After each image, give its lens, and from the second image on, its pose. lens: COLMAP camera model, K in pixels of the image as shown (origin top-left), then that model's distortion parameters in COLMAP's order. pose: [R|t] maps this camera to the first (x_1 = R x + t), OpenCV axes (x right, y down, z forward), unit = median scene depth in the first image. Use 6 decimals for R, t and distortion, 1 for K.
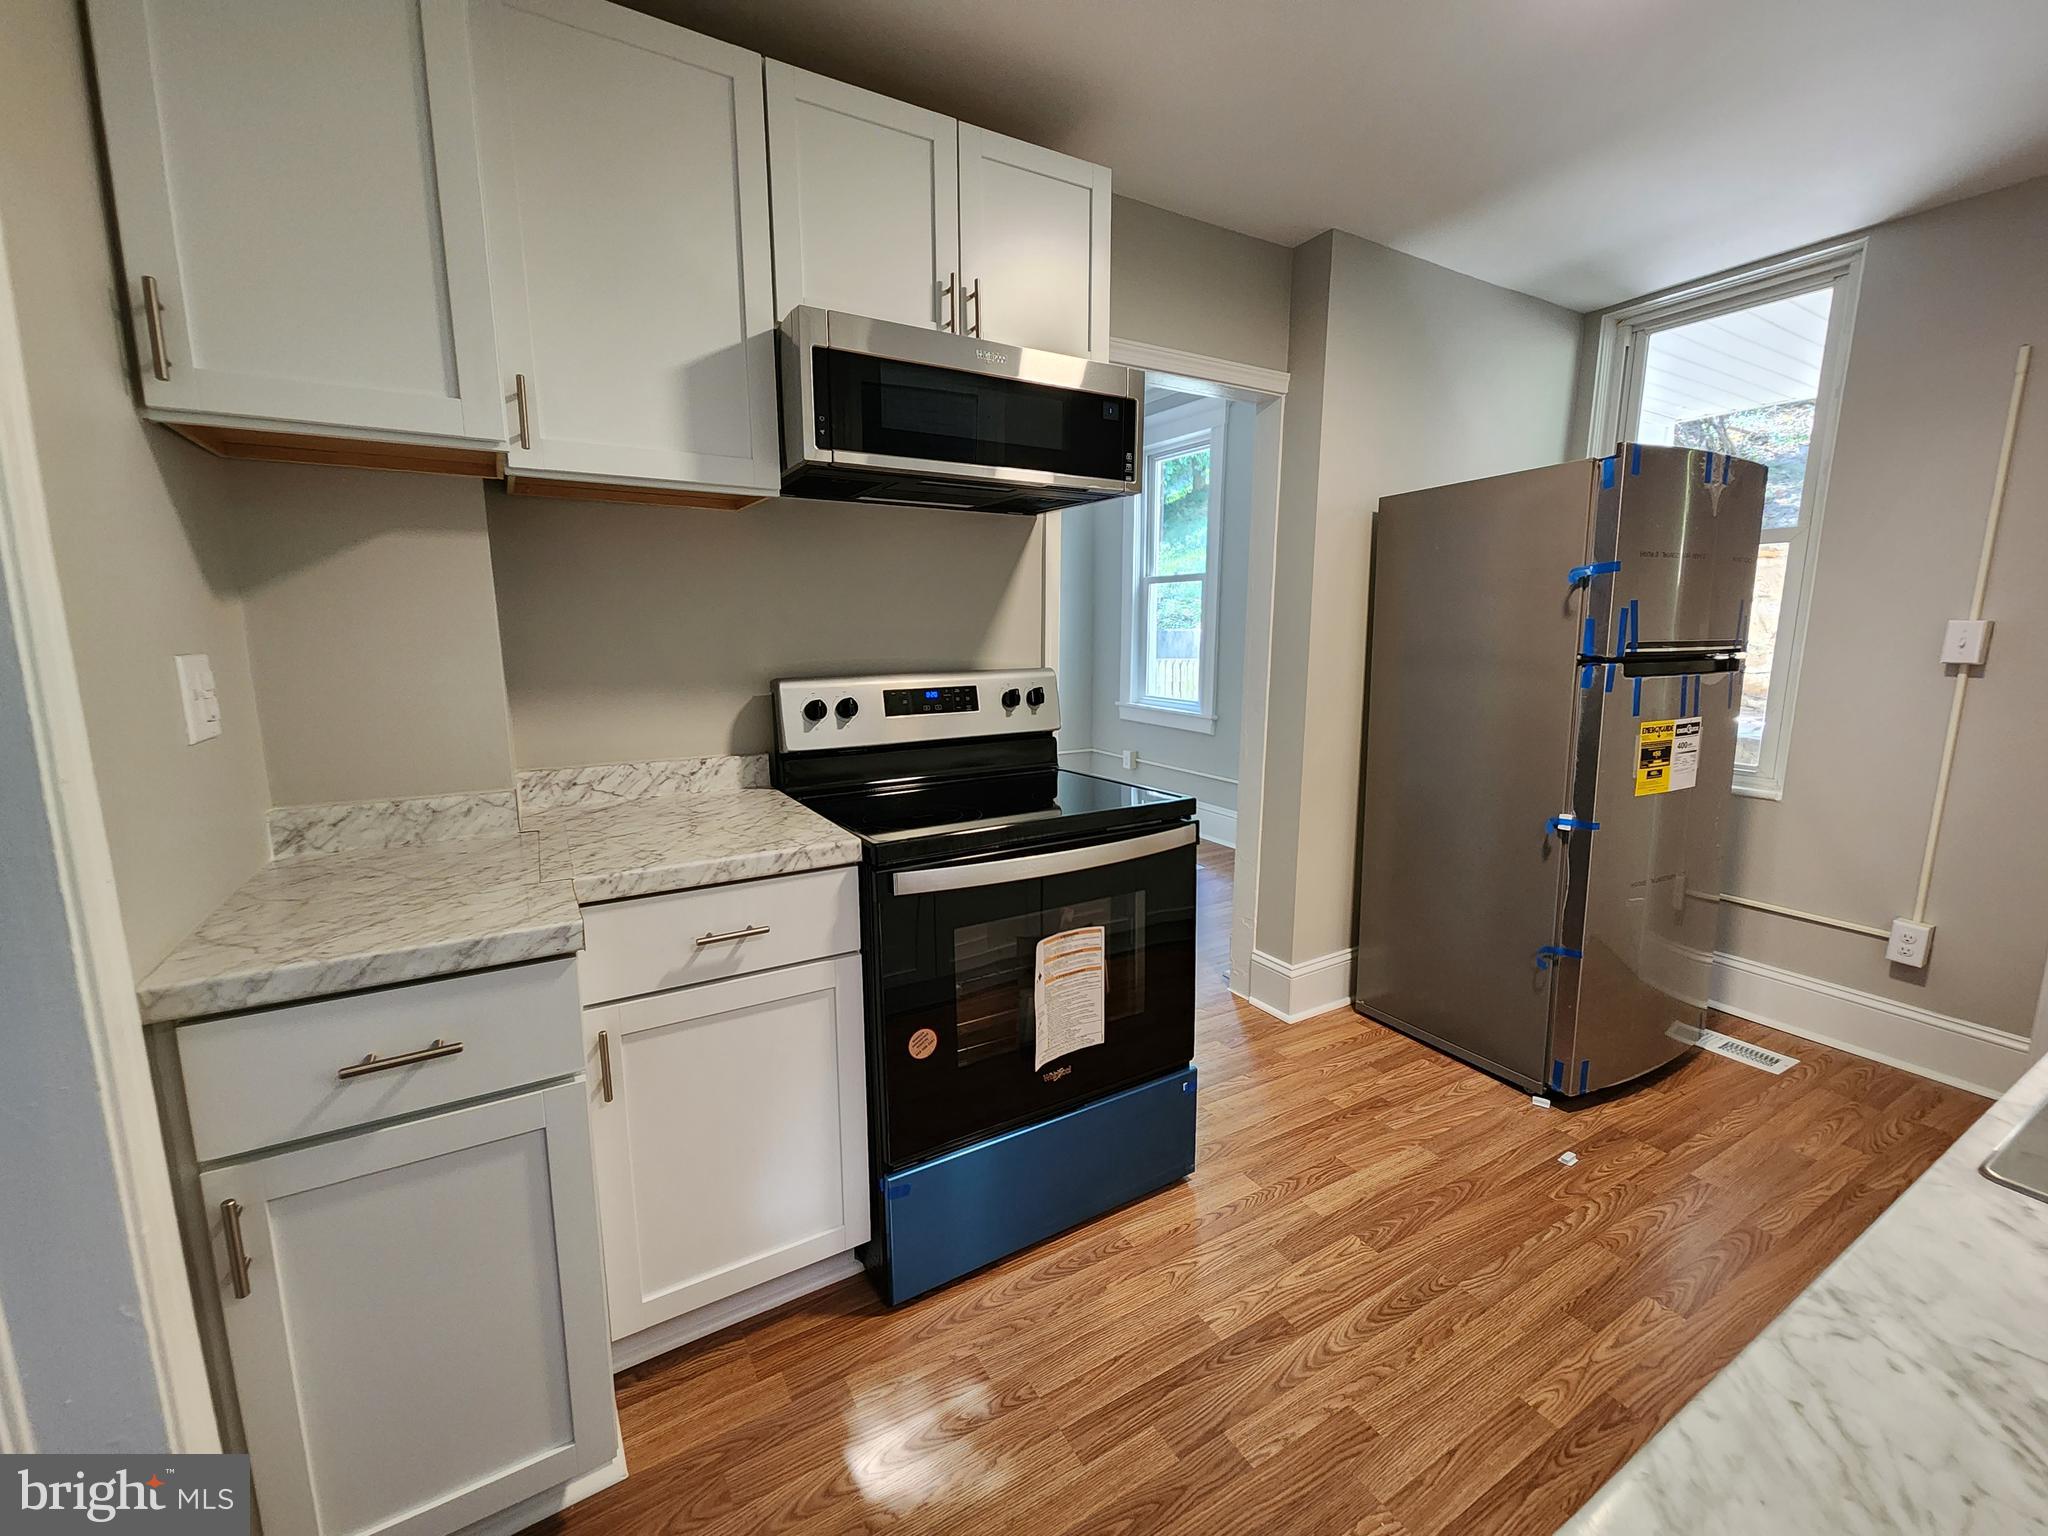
lens RADIAL K [[845.5, 0, 1033.8], [0, 845.5, 761.0], [0, 0, 1]] dist [-0.000582, -0.001150]
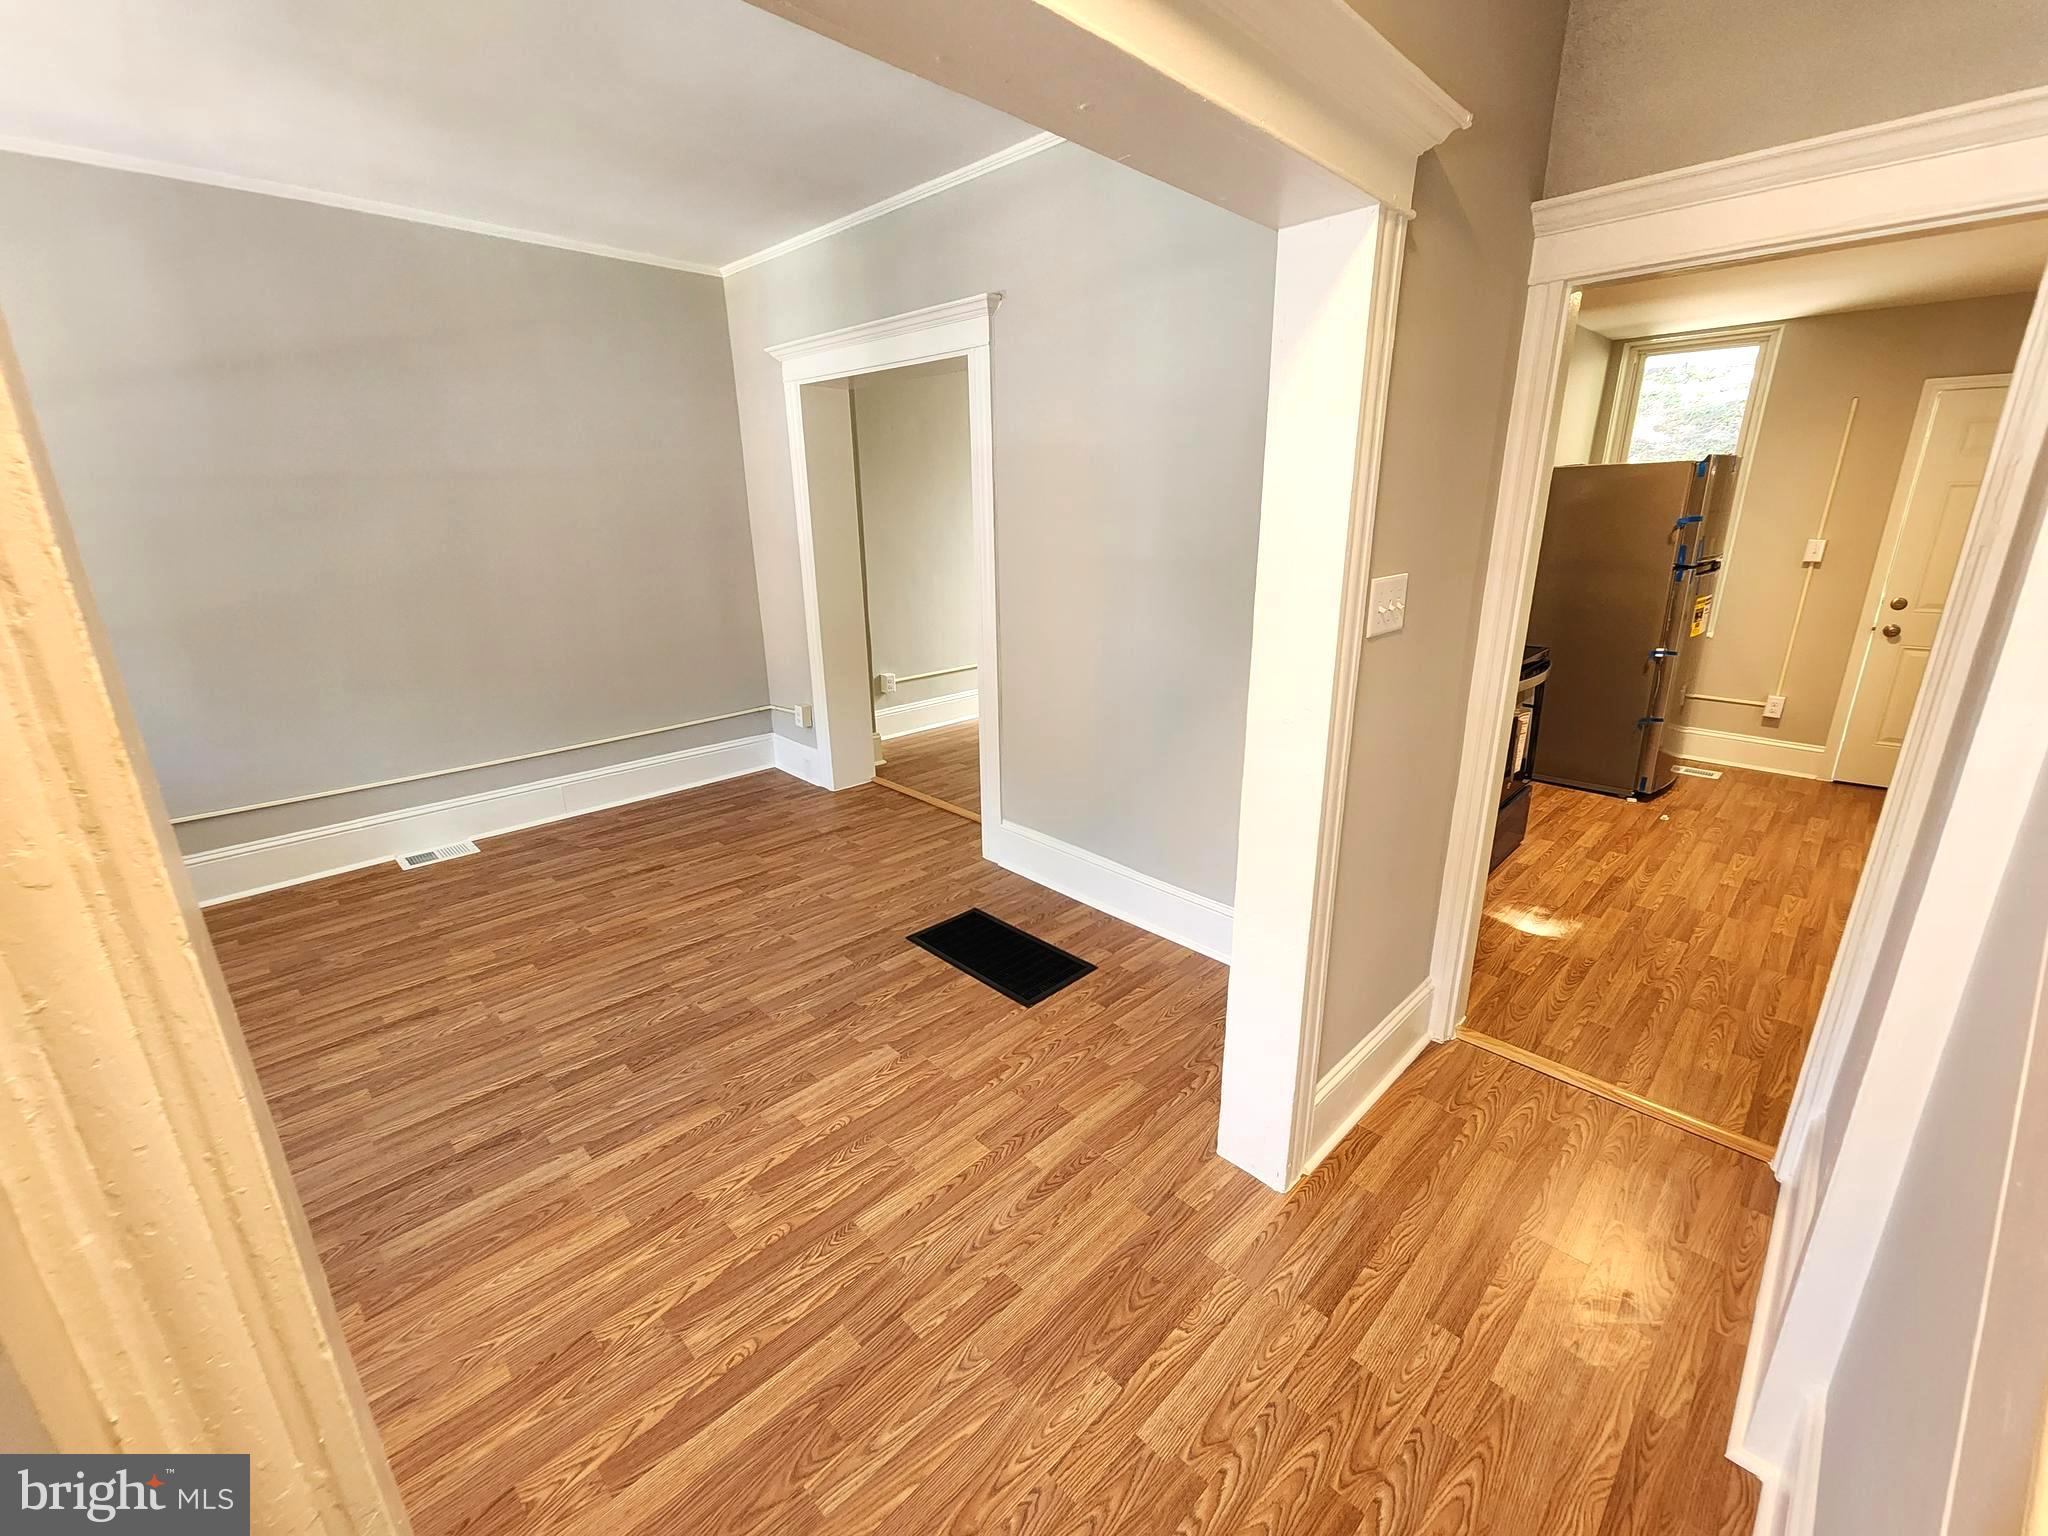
lens RADIAL K [[845.5, 0, 1033.8], [0, 845.5, 761.0], [0, 0, 1]] dist [-0.000582, -0.001150]
pose [[0.967568, -0.085451, 0.237721, -1.380941], [0.052636, 0.988592, 0.141119, -0.034284], [-0.247068, -0.124030, 0.961028, -0.596374]]
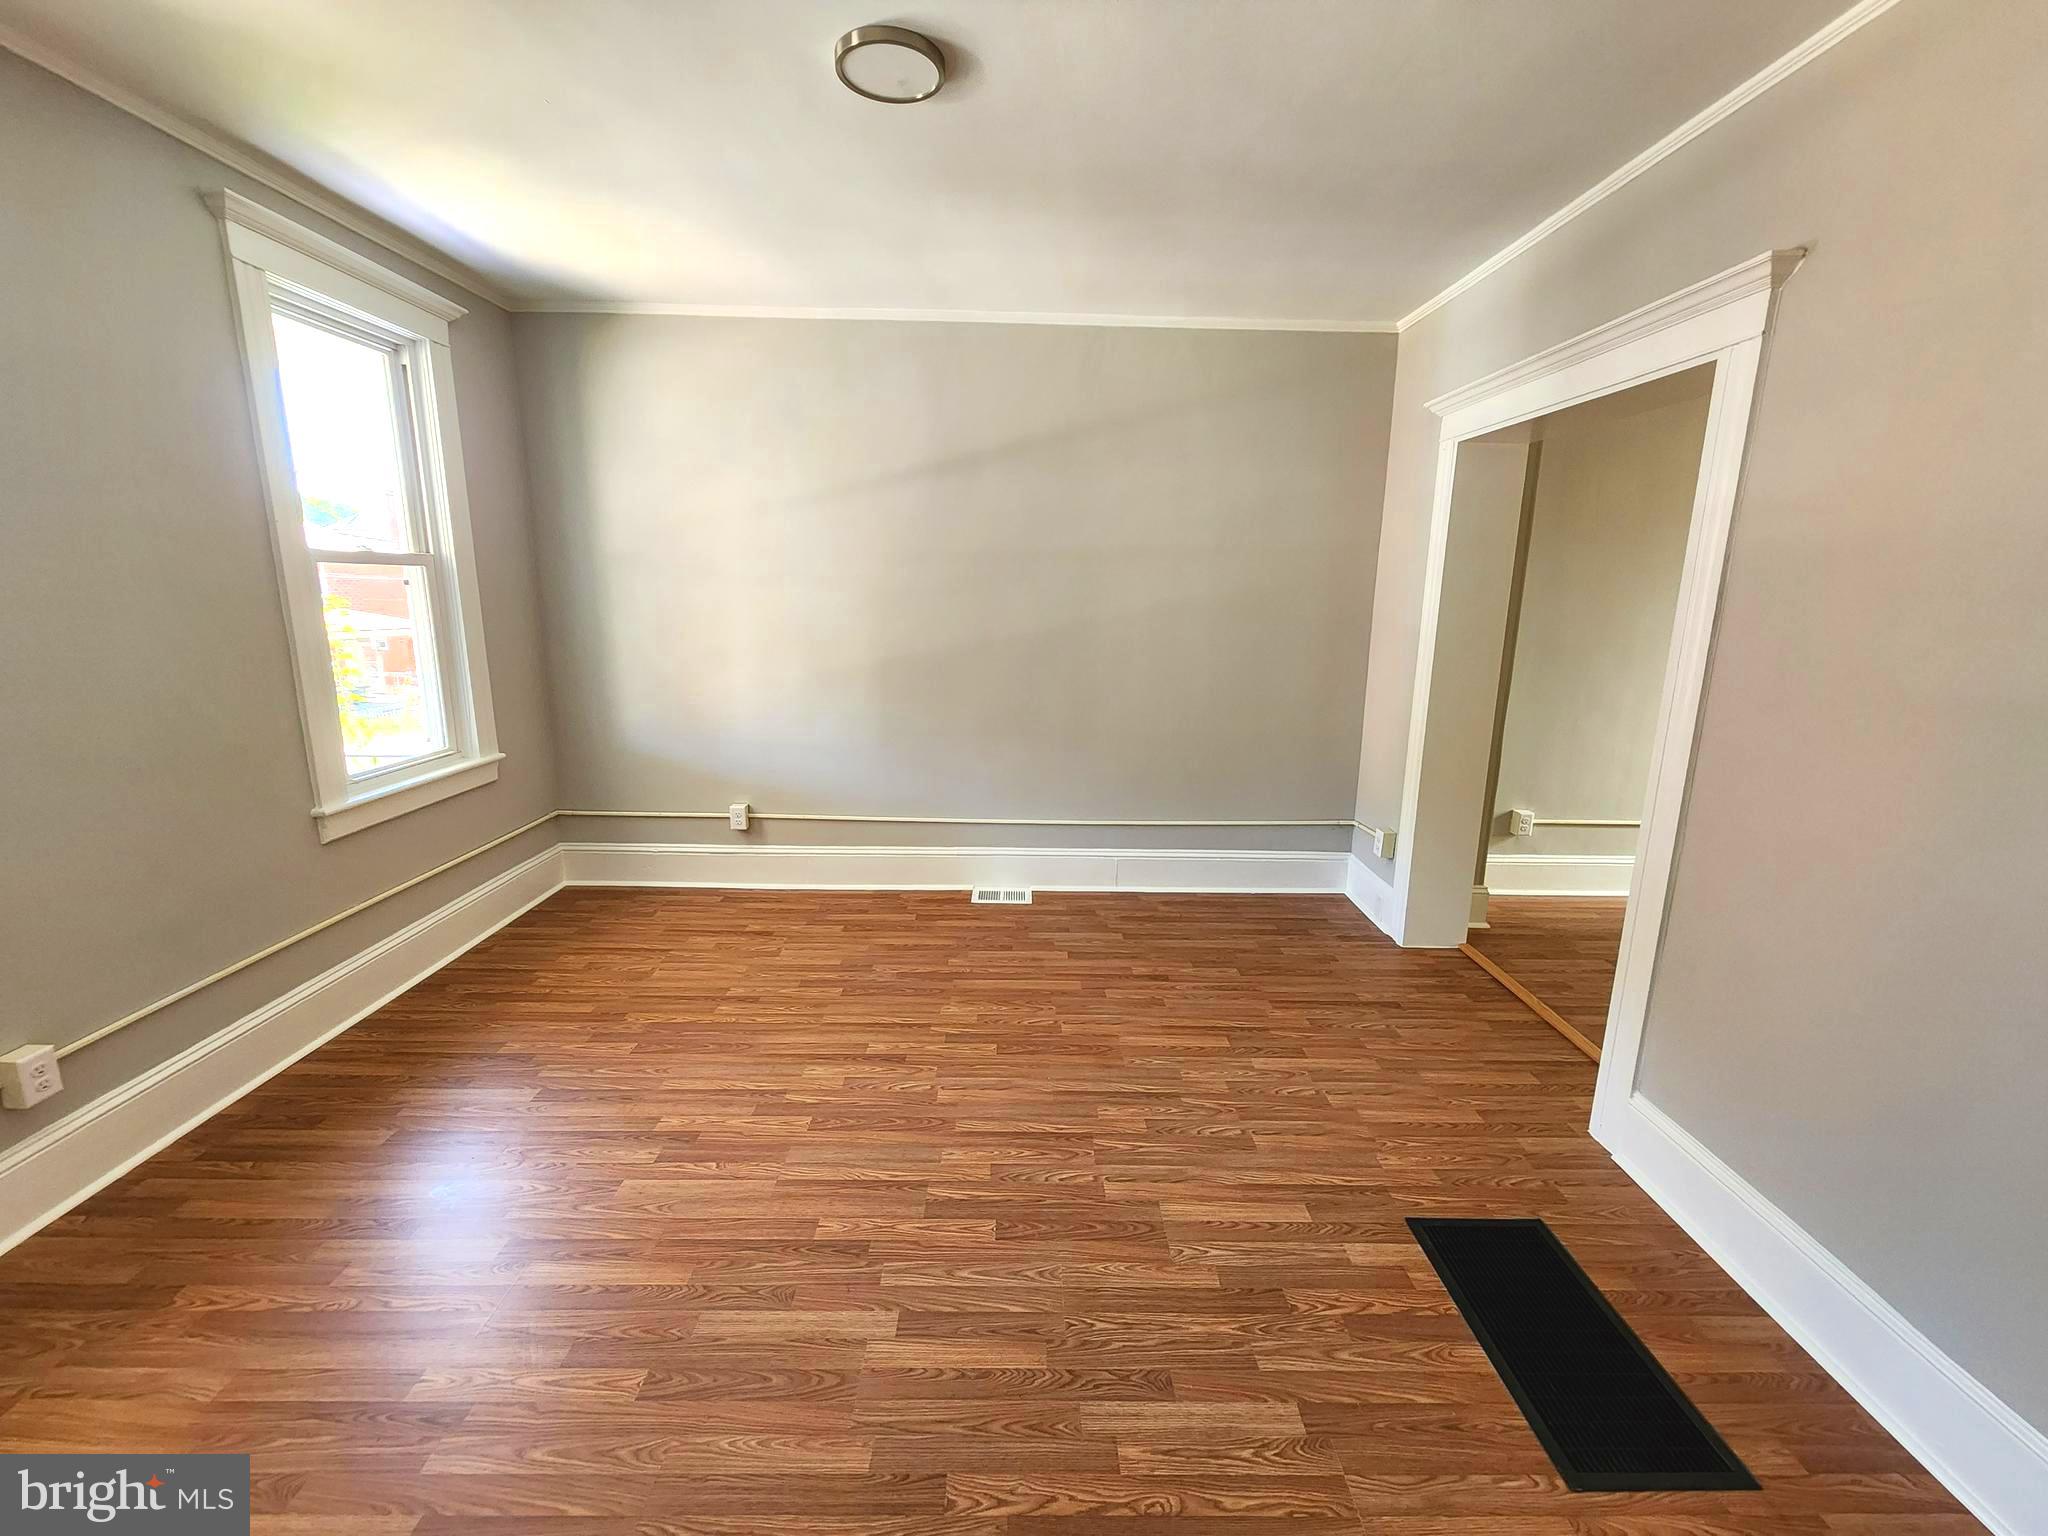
lens RADIAL K [[845.5, 0, 1033.8], [0, 845.5, 761.0], [0, 0, 1]] dist [-0.000582, -0.001150]
pose [[0.869508, 0.112004, -0.481052, -1.222873], [-0.094182, 0.993677, 0.061123, -0.086722], [0.484857, -0.007841, 0.874558, -0.199744]]
